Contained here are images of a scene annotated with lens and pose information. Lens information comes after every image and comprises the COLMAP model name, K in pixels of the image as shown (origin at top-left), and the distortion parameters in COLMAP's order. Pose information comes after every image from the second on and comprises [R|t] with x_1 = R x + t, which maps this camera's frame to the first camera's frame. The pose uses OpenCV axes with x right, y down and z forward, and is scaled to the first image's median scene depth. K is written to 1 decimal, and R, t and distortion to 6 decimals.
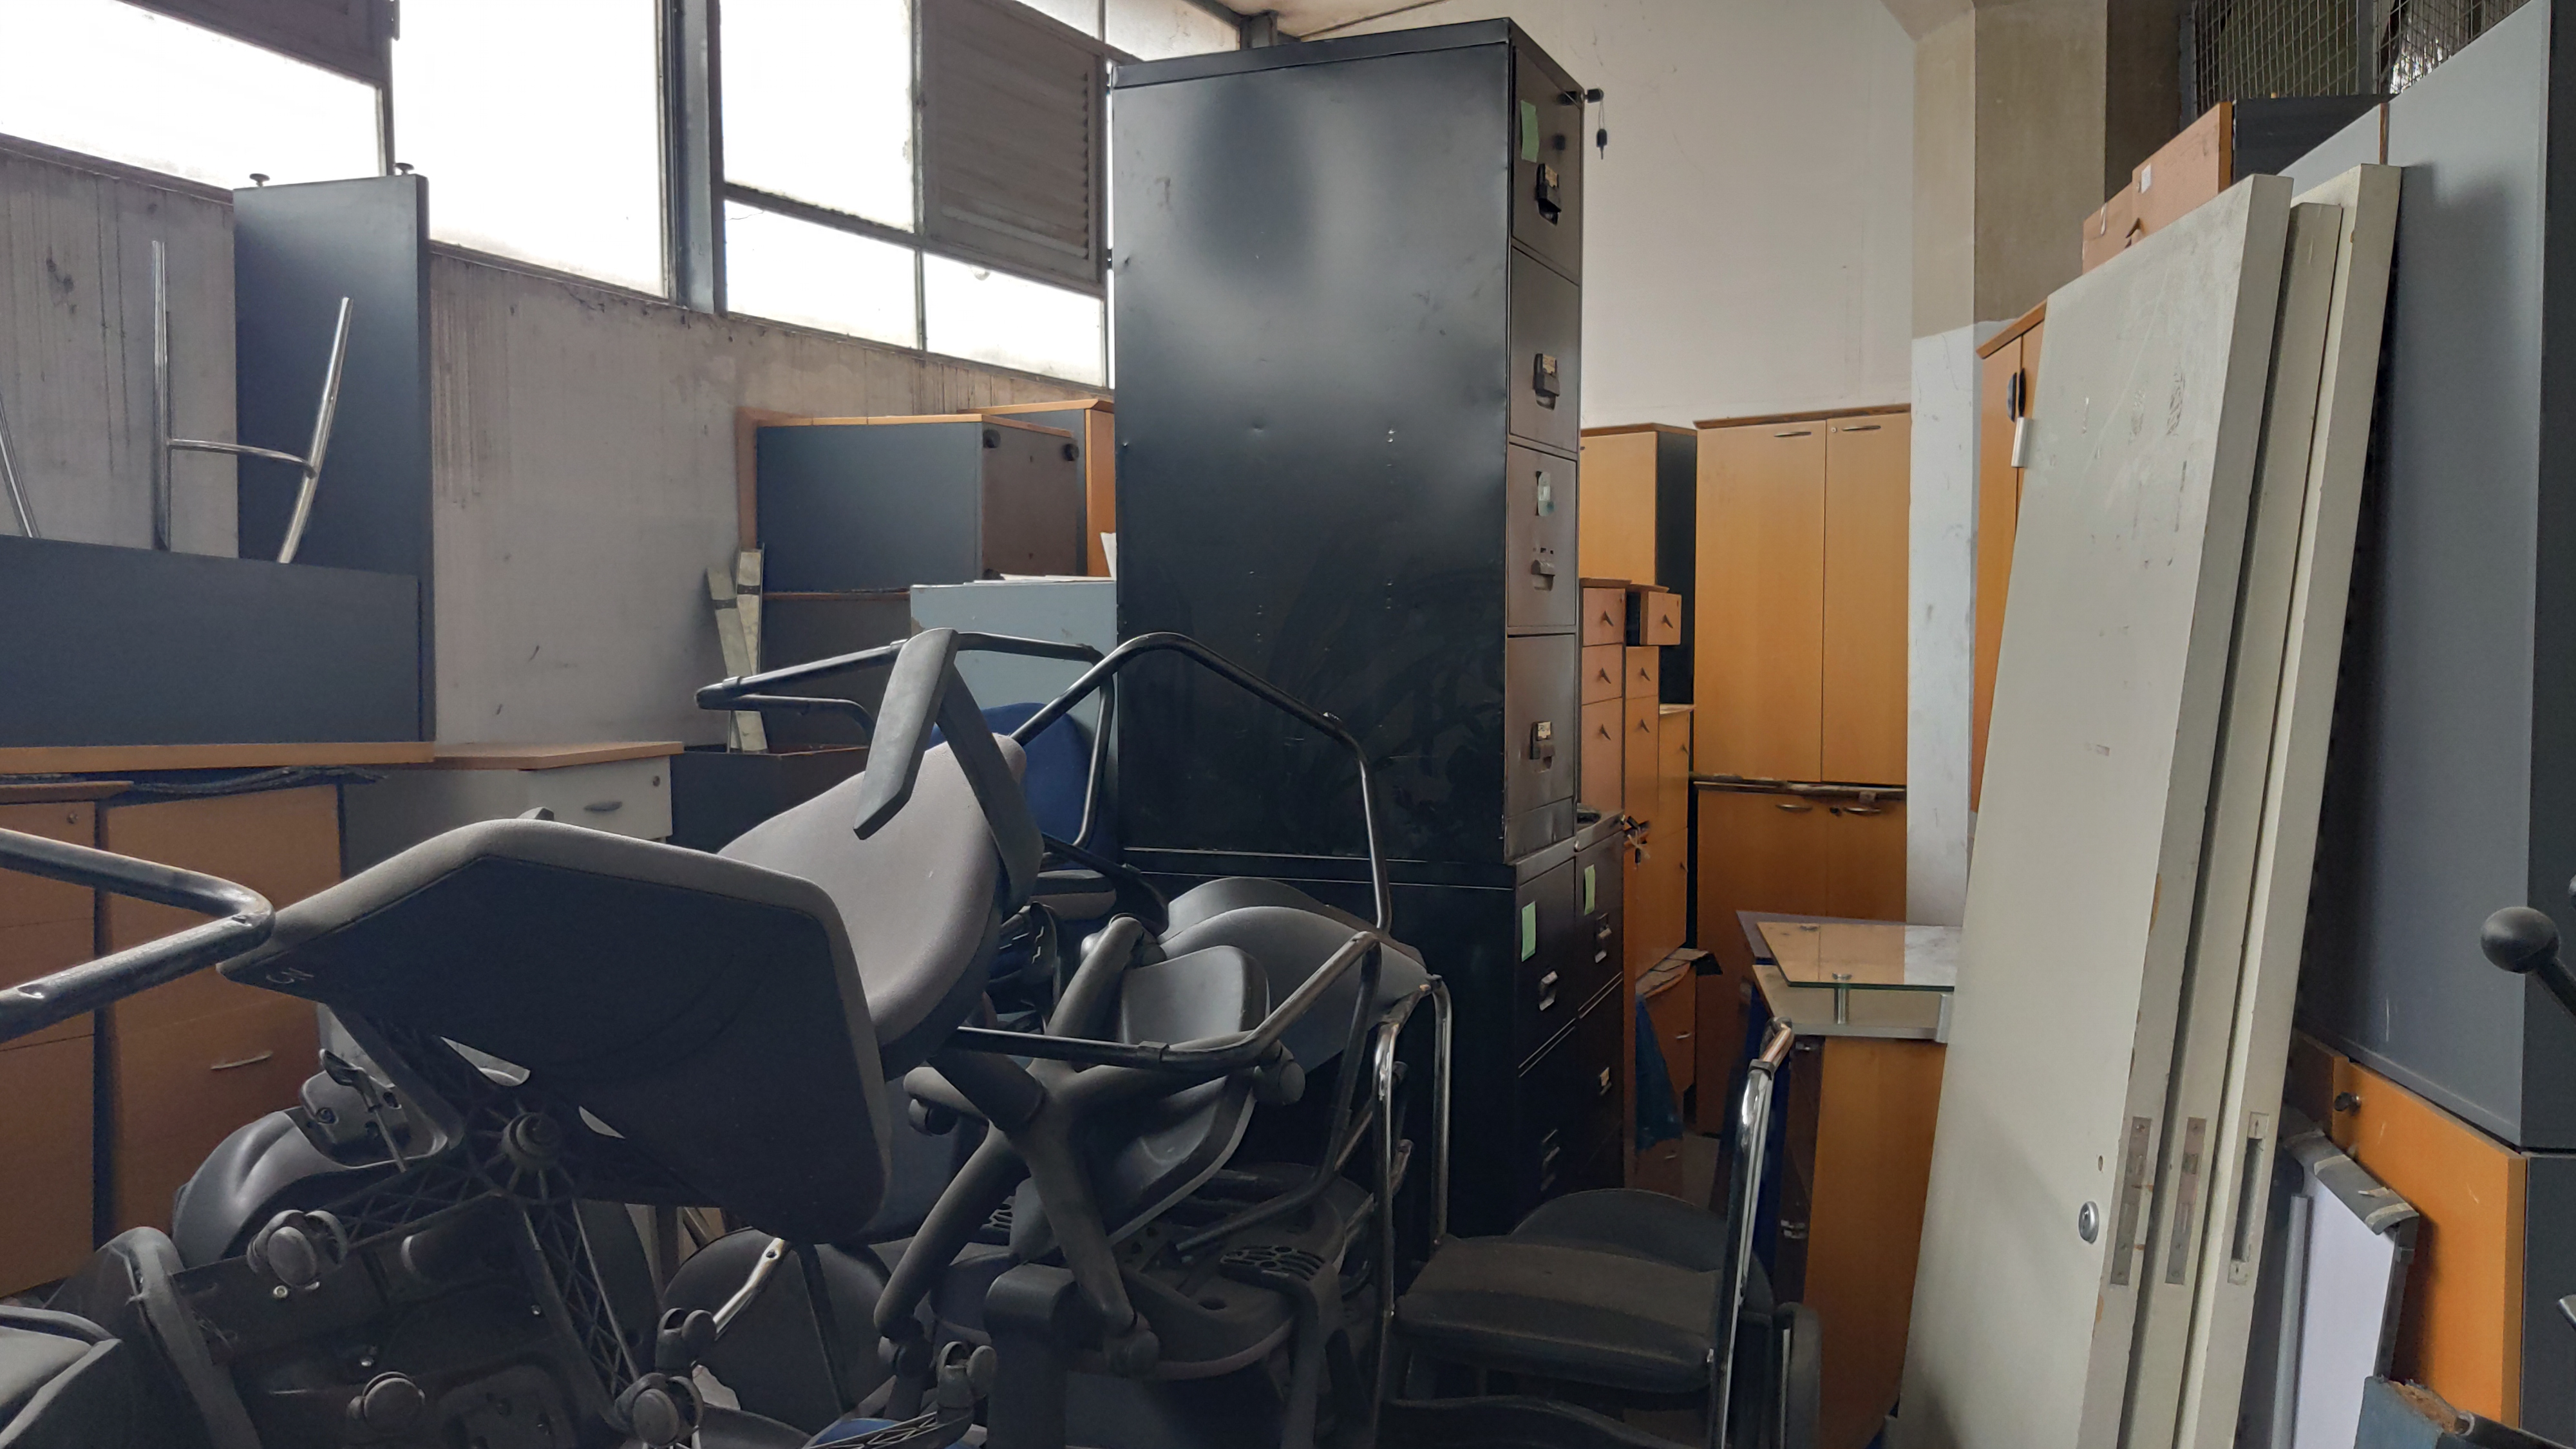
lens RADIAL K [[1989.3, 0, 1283.5], [0, 1989.3, 735.6], [0, 0, 1]] dist [0.173123, -0.532269]
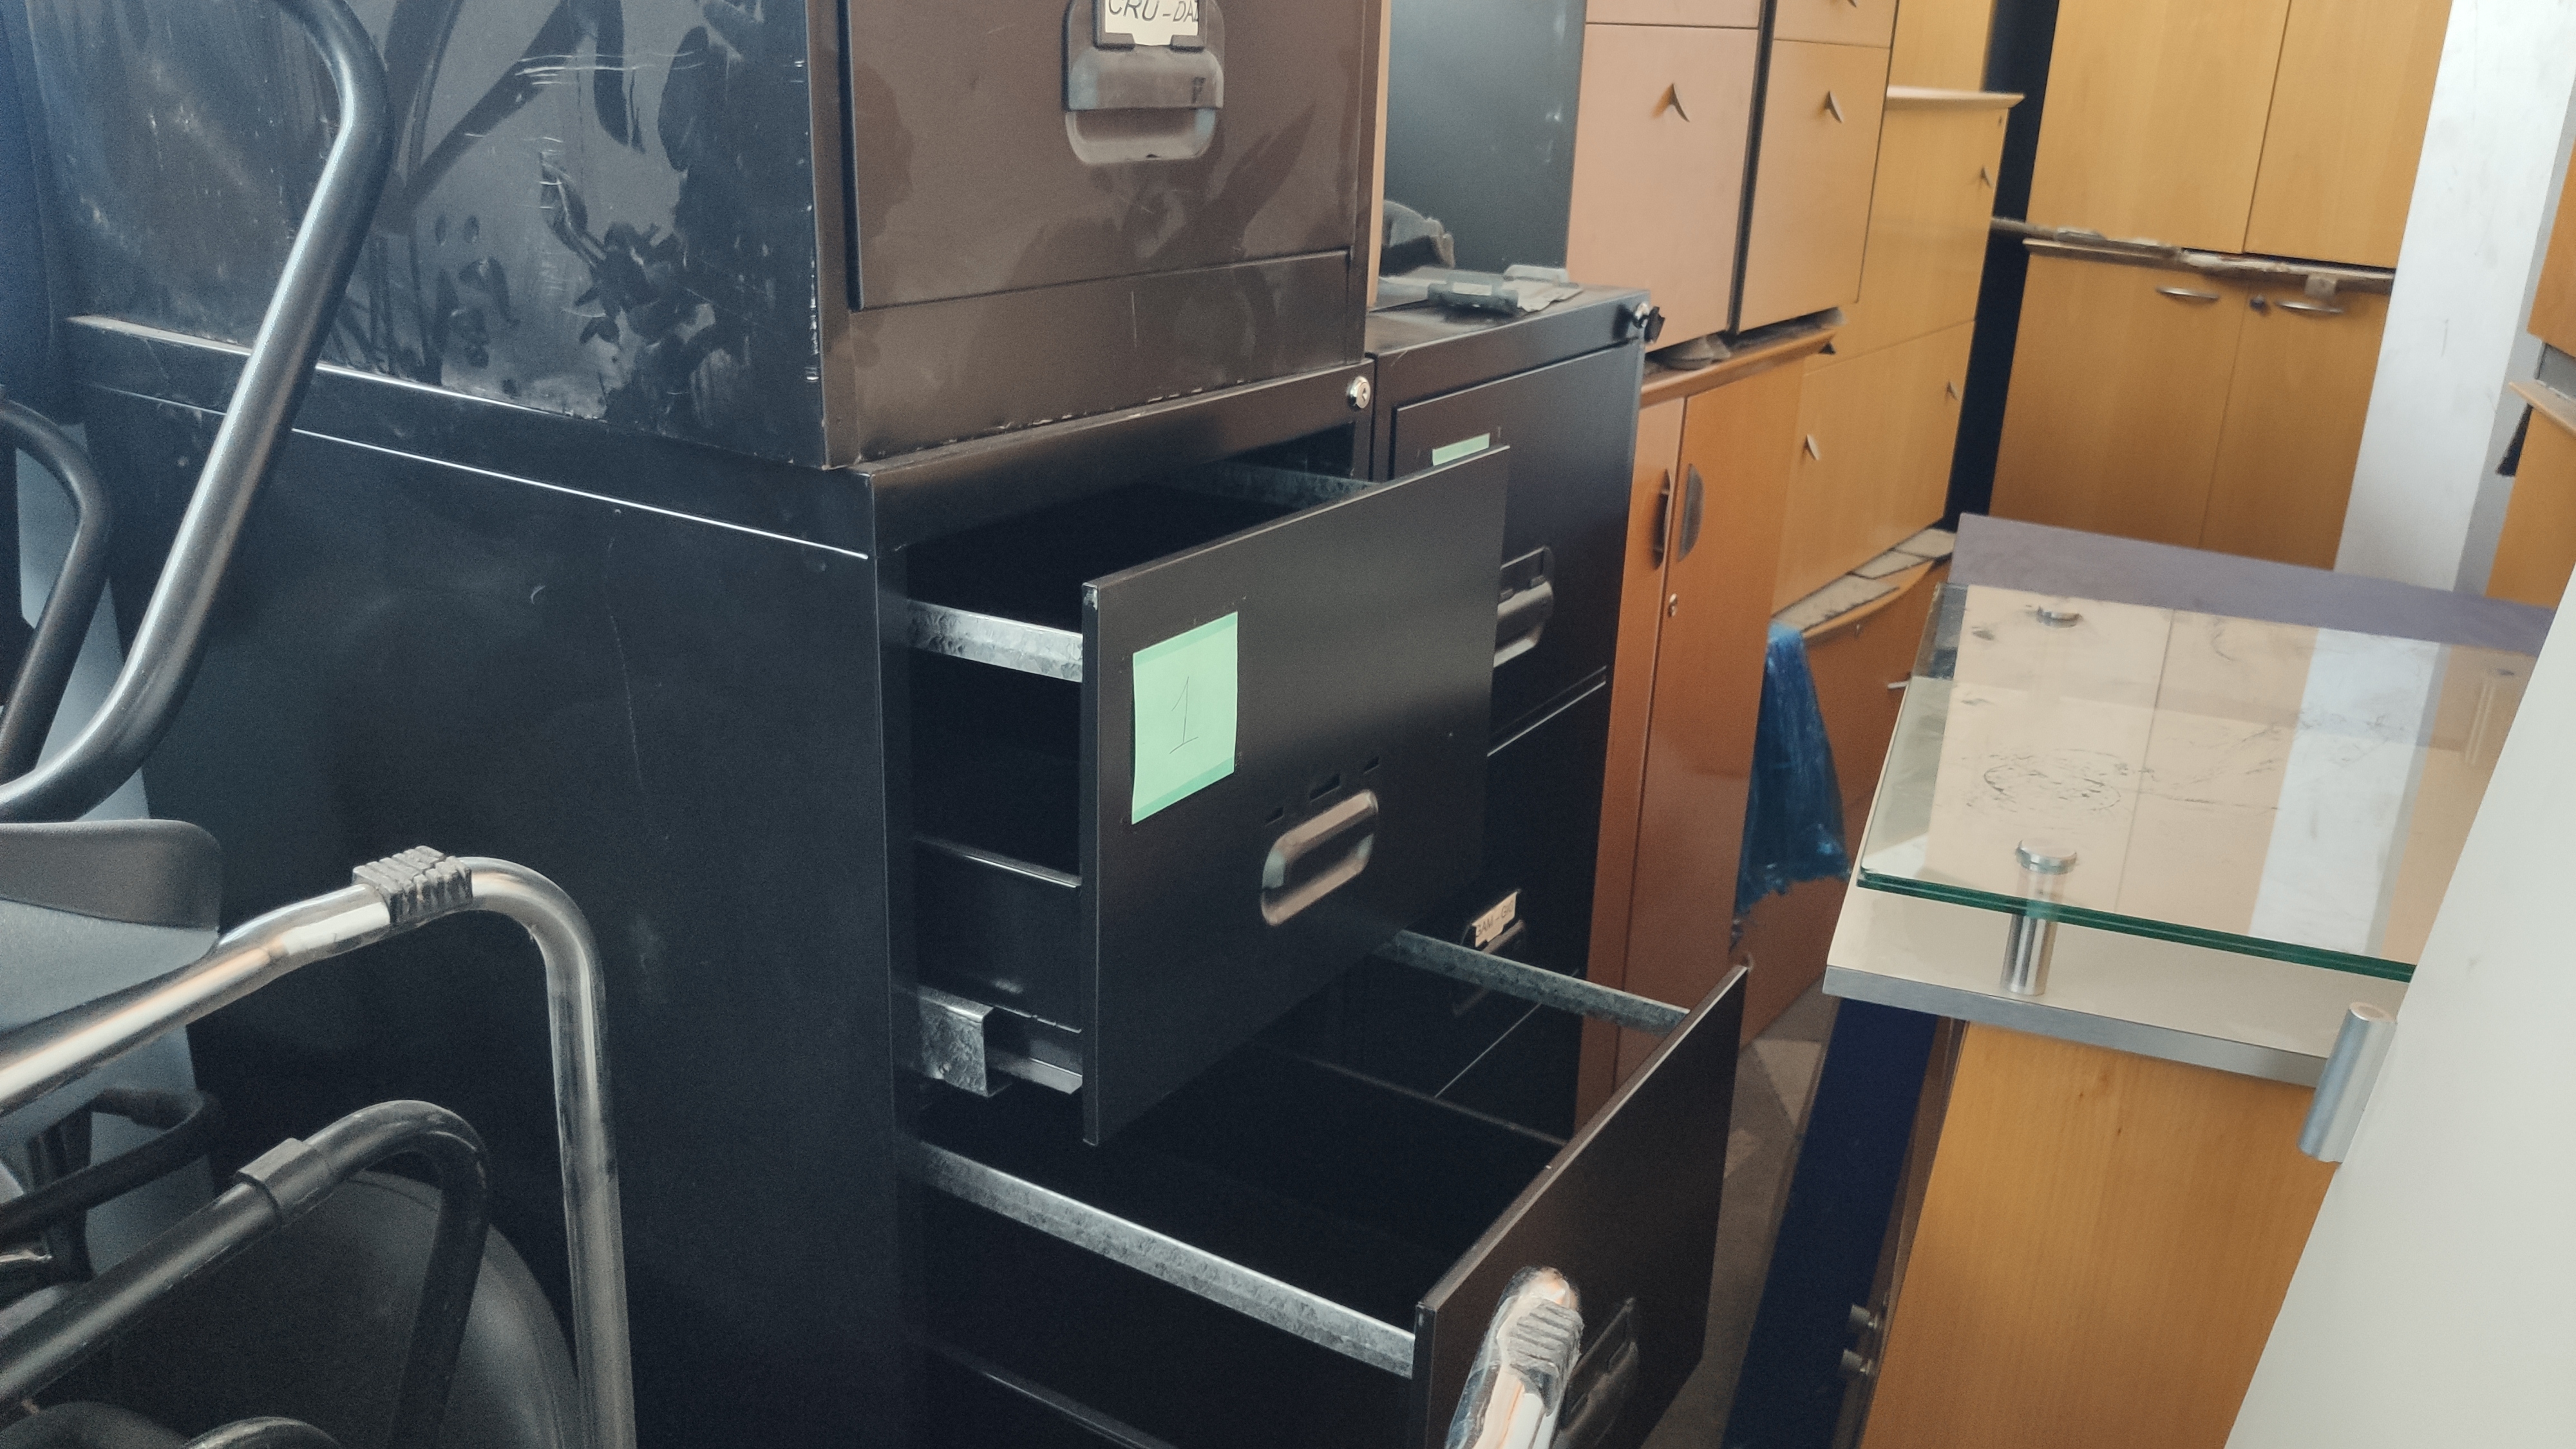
lens RADIAL K [[1918.3, 0, 1288.0], [0, 1918.3, 724.5], [0, 0, 1]] dist [-0.010025, -0.002066]
pose [[0.975126, 0.109960, -0.192451, 0.216499], [-0.051138, 0.956452, 0.287376, 0.015642], [0.215670, -0.270386, 0.938285, 0.695416]]
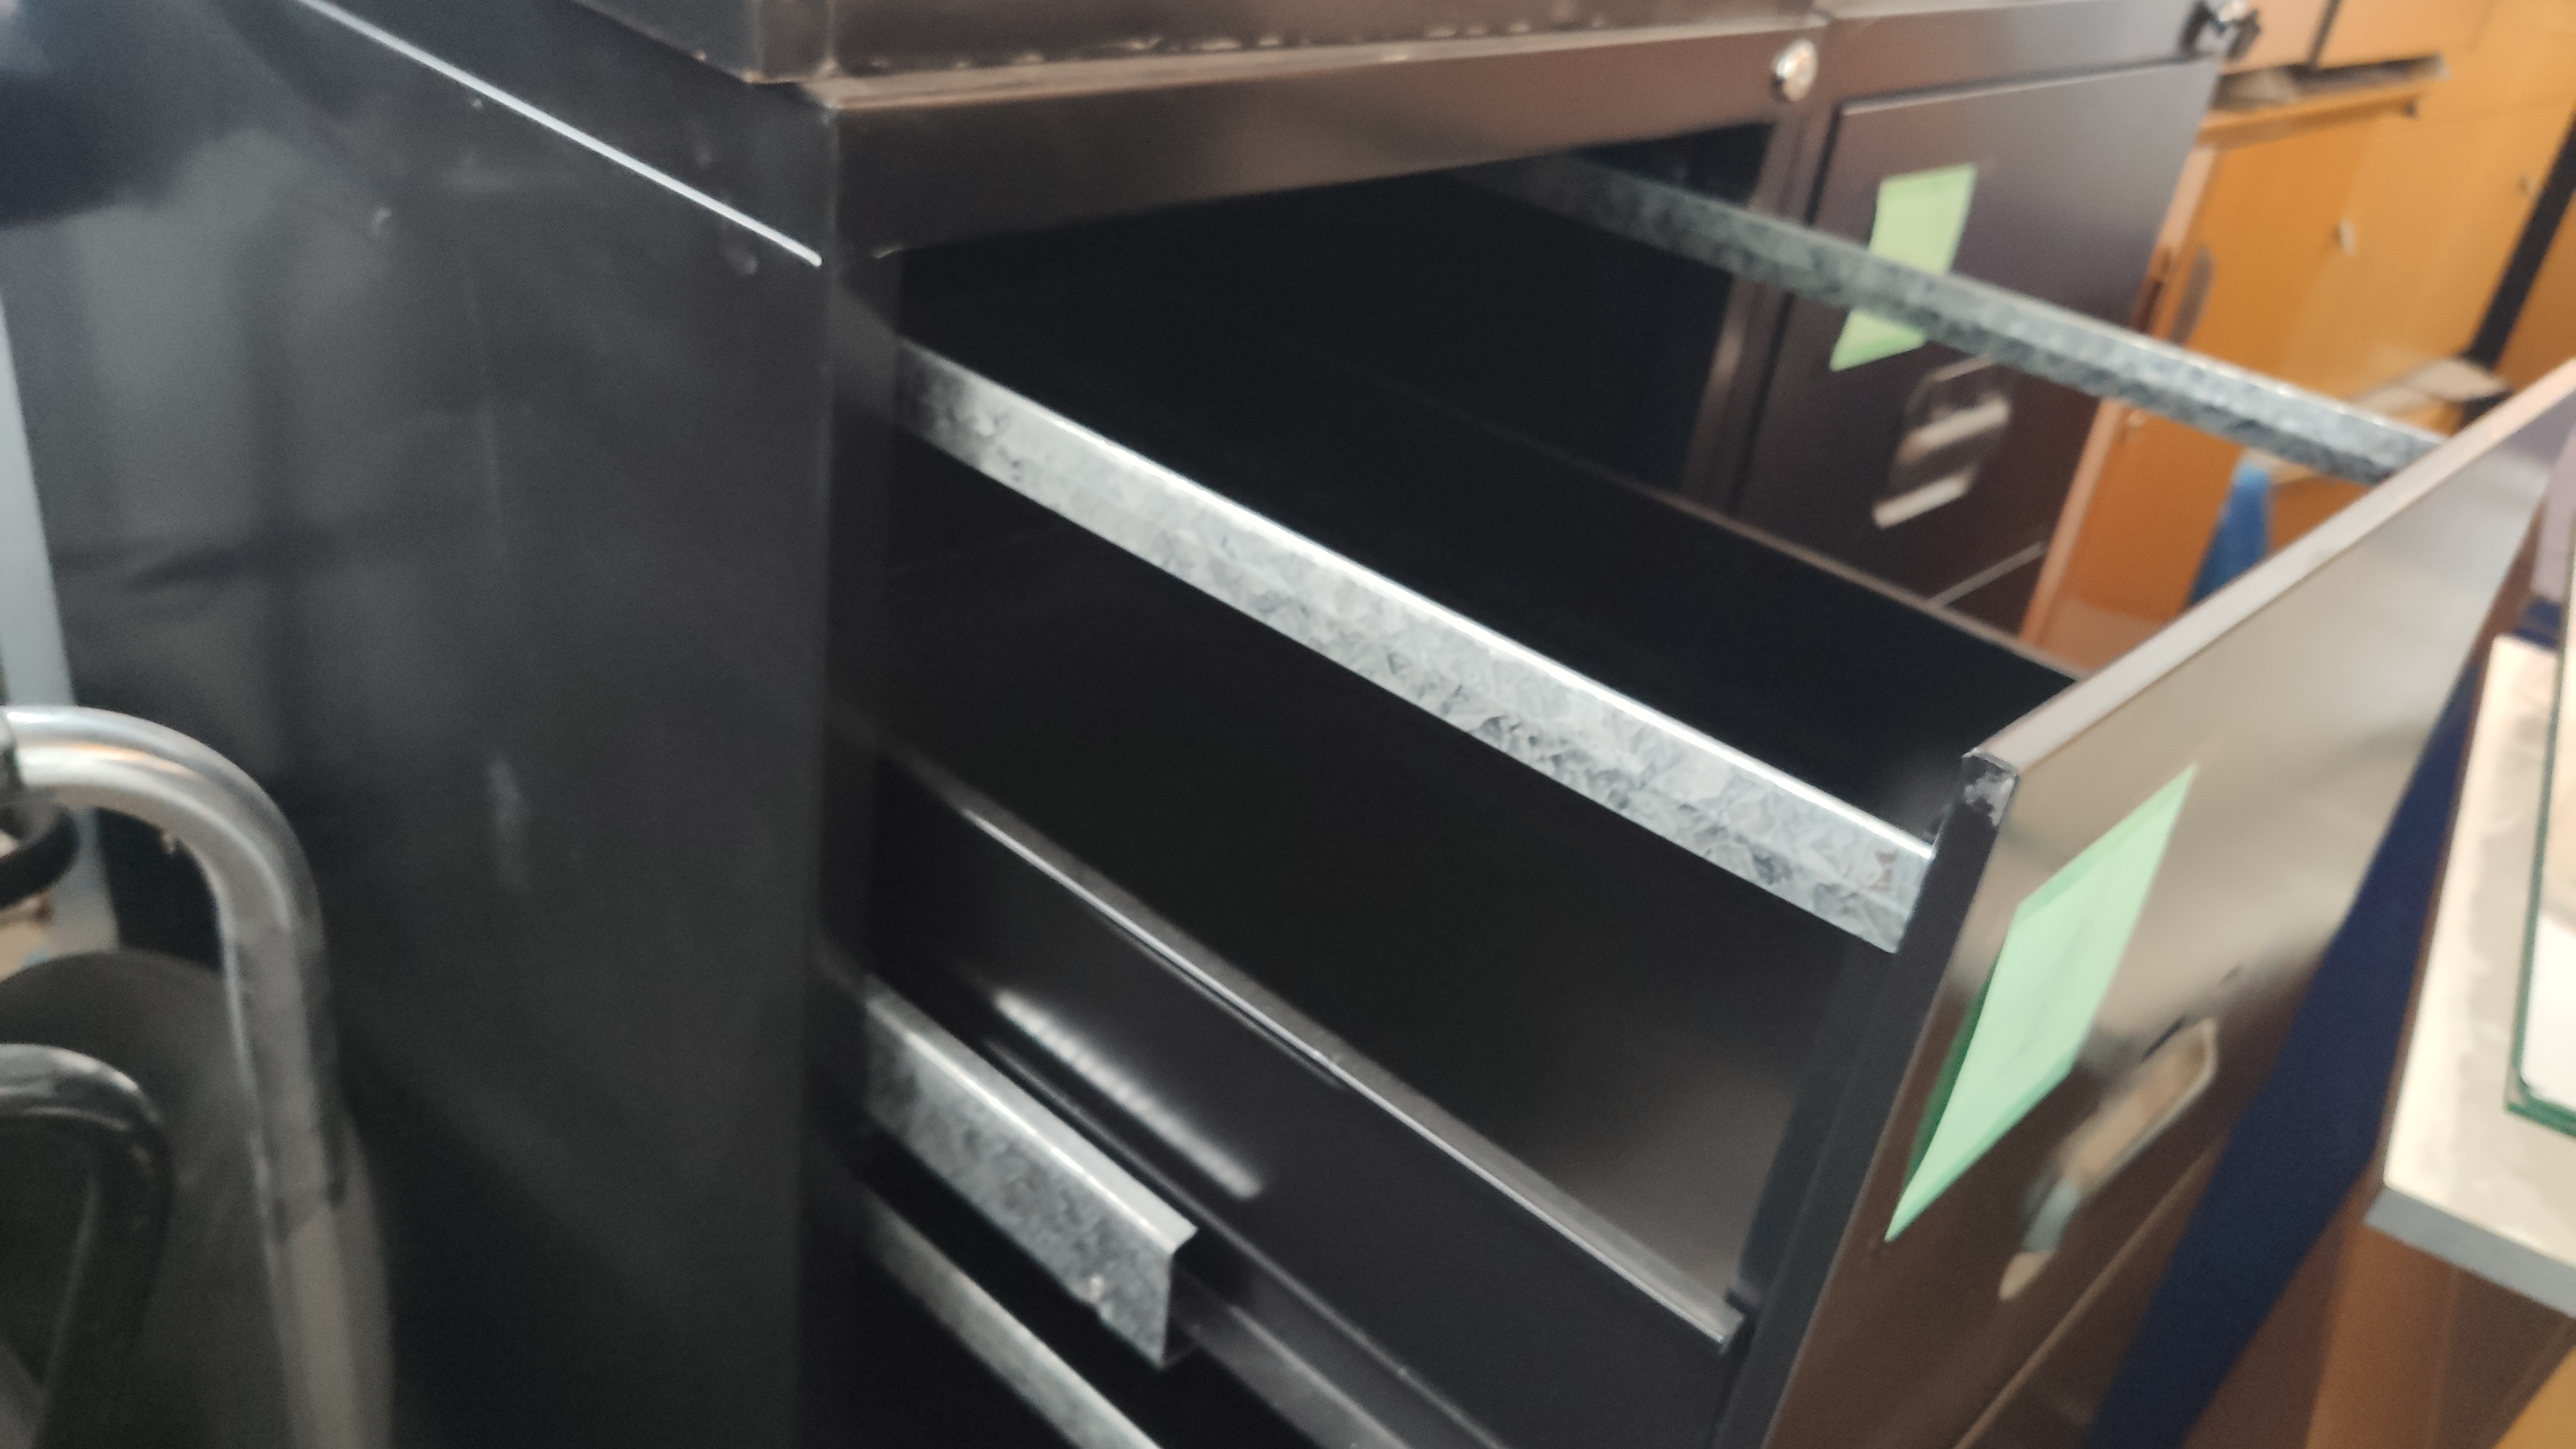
lens RADIAL K [[1973.3, 0, 1288.0], [0, 1973.3, 724.5], [0, 0, 1]] dist [-0.058723, -0.001243]
pose [[0.903683, 0.318557, -0.286143, 0.188345], [-0.162133, 0.873043, 0.459901, 0.030980], [0.396320, -0.369212, 0.840603, 0.817628]]
